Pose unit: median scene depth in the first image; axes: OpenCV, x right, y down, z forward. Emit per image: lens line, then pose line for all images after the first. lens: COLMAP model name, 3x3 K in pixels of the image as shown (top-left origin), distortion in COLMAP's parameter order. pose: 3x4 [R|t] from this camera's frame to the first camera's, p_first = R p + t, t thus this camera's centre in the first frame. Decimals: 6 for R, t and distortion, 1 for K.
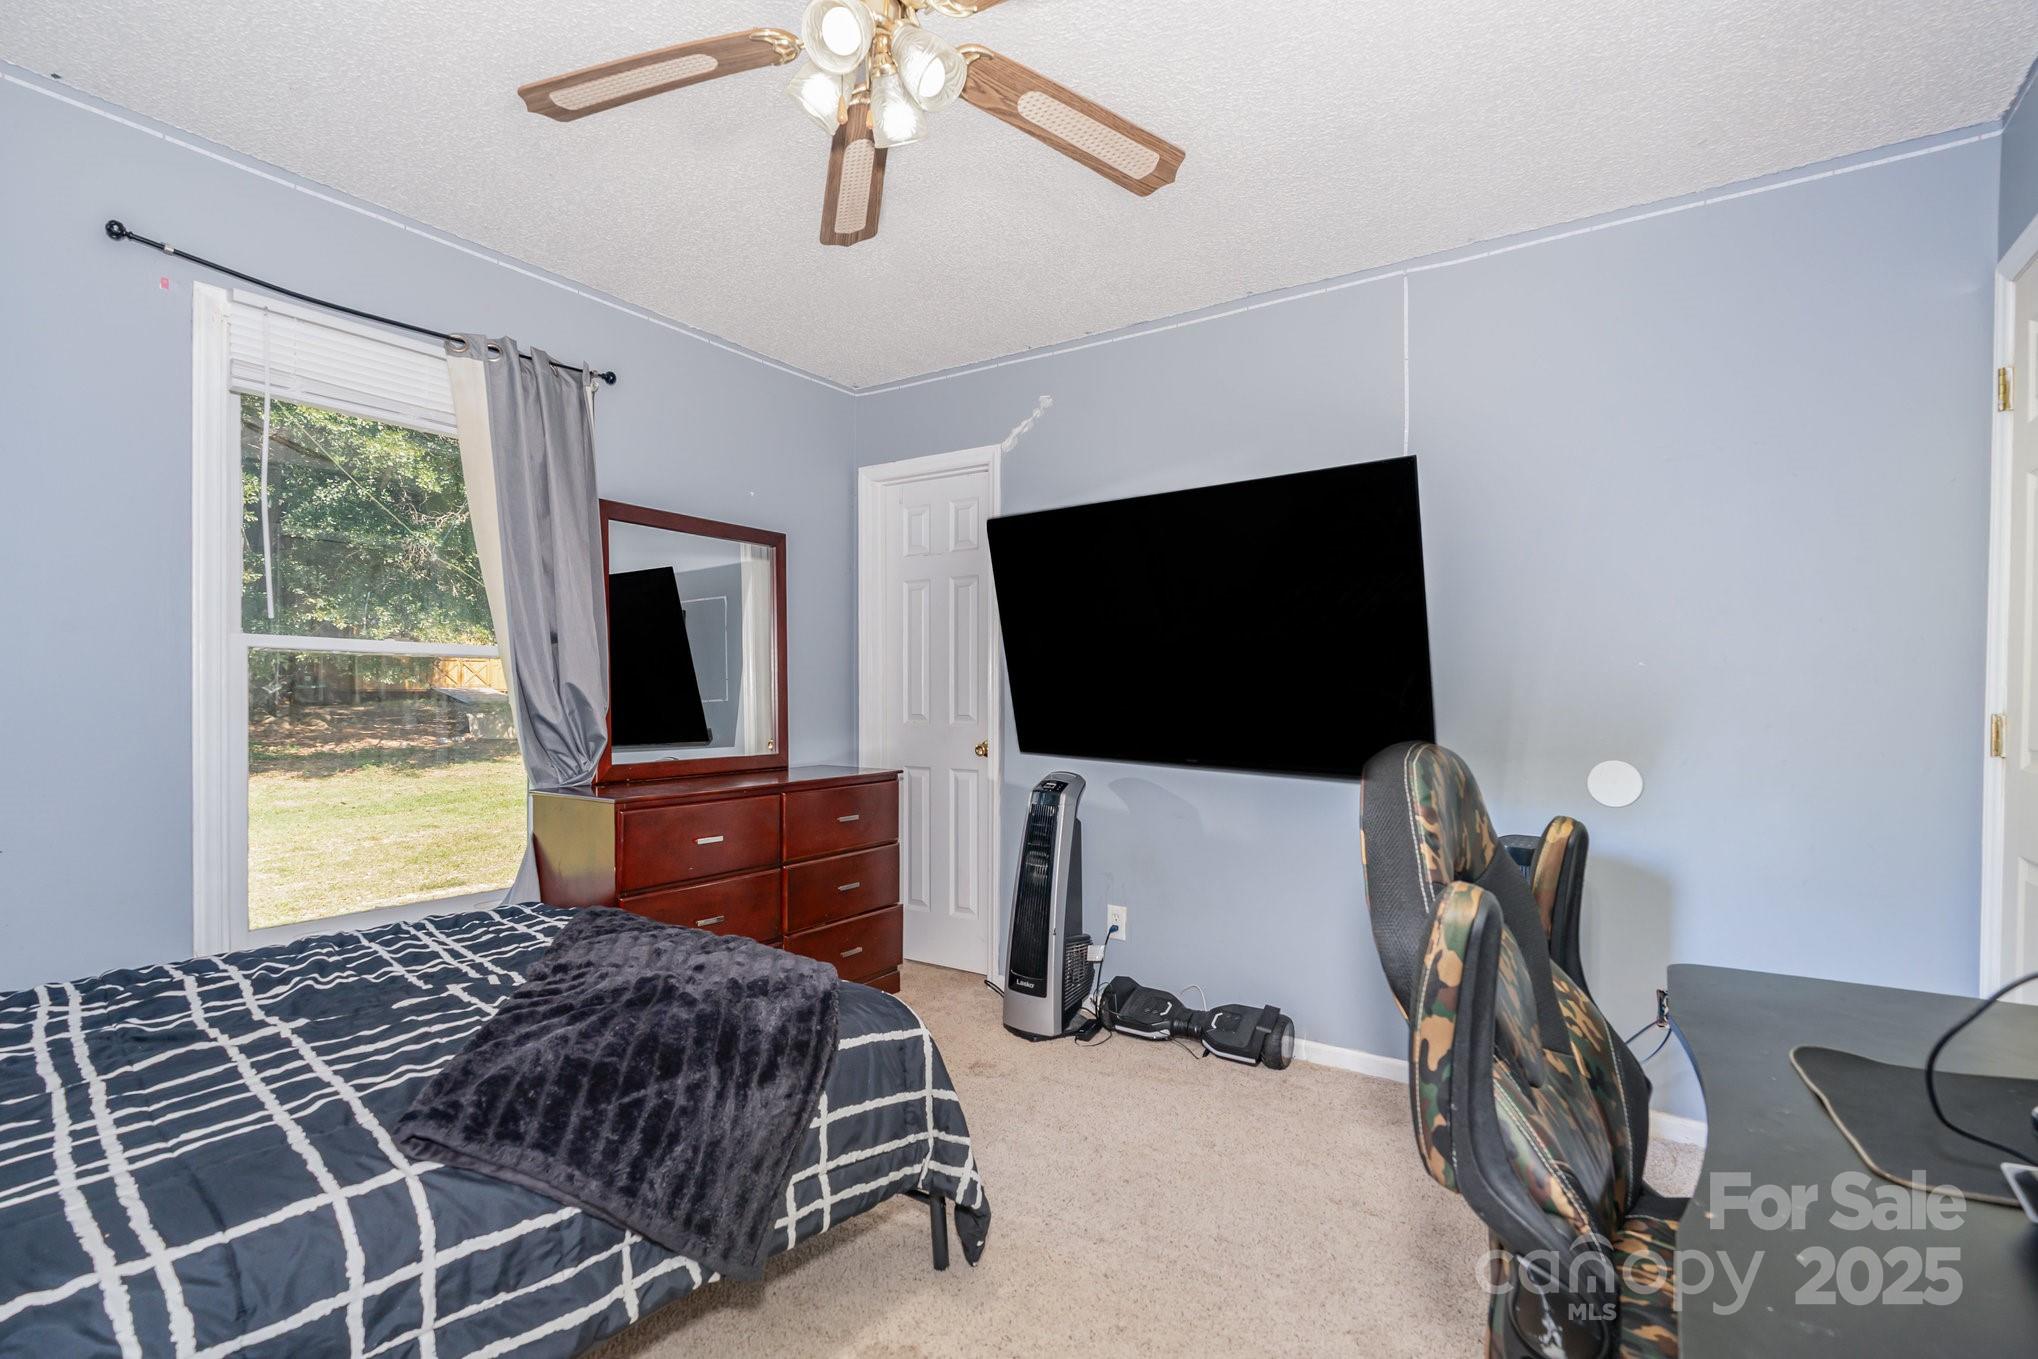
lens RADIAL K [[980.4, 0, 979.3], [0, 980.4, 710.7], [0, 0, 1]] dist [-0.002288, 0.000176]
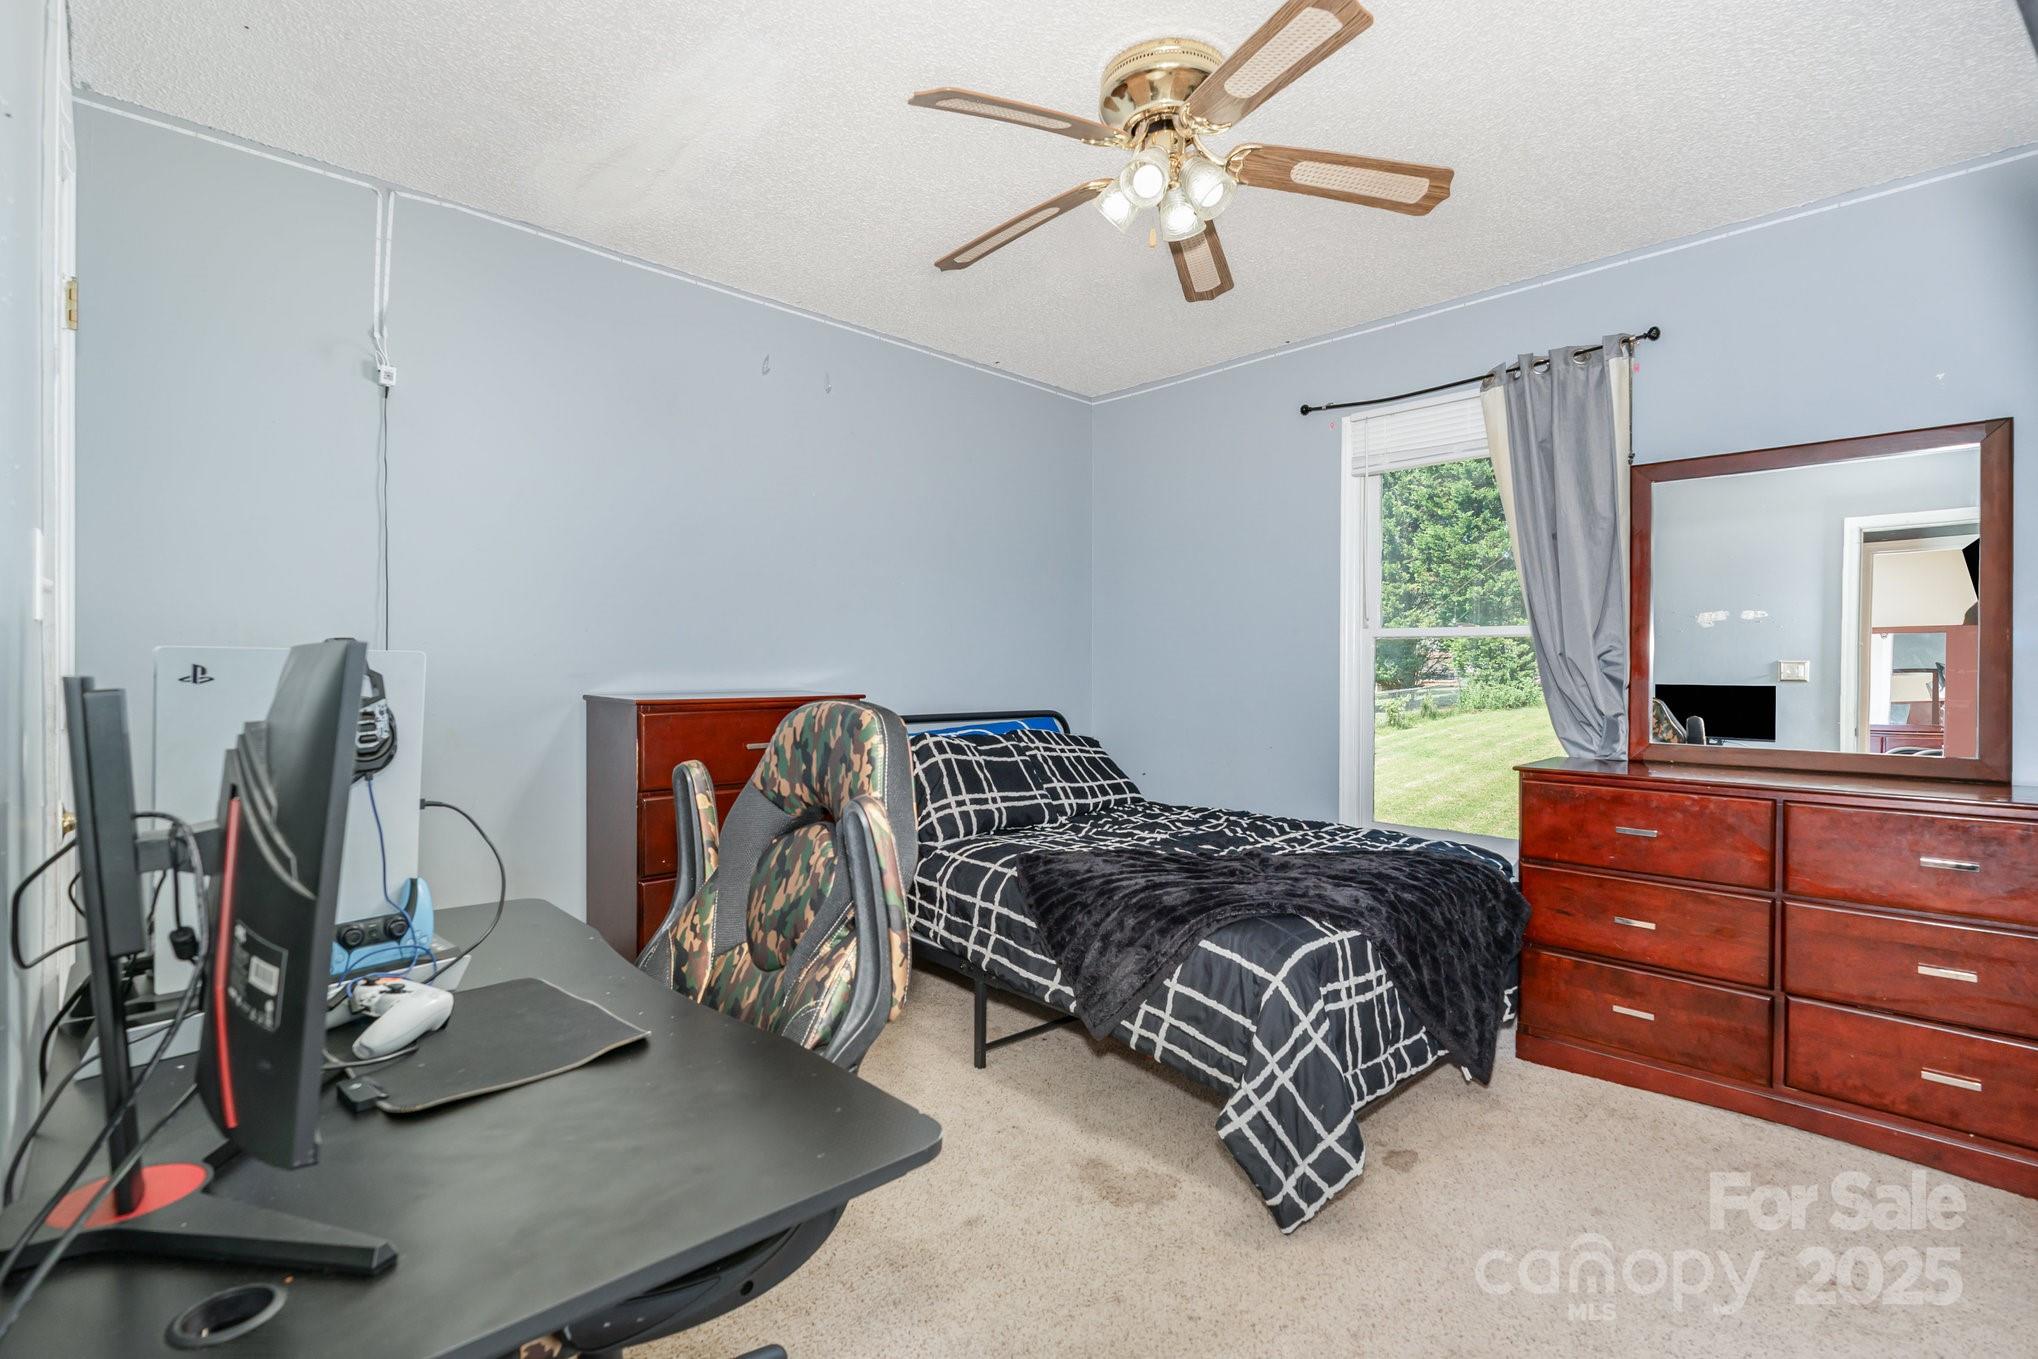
lens RADIAL K [[925.7, 0, 1022.7], [0, 925.7, 681.6], [0, 0, 1]] dist [-0.005138, 0.000468]
pose [[-0.206516, 0.016684, -0.978301, 1.057516], [-0.016522, 0.999653, 0.020536, -0.018915], [0.978304, 0.020404, -0.206168, 0.998749]]
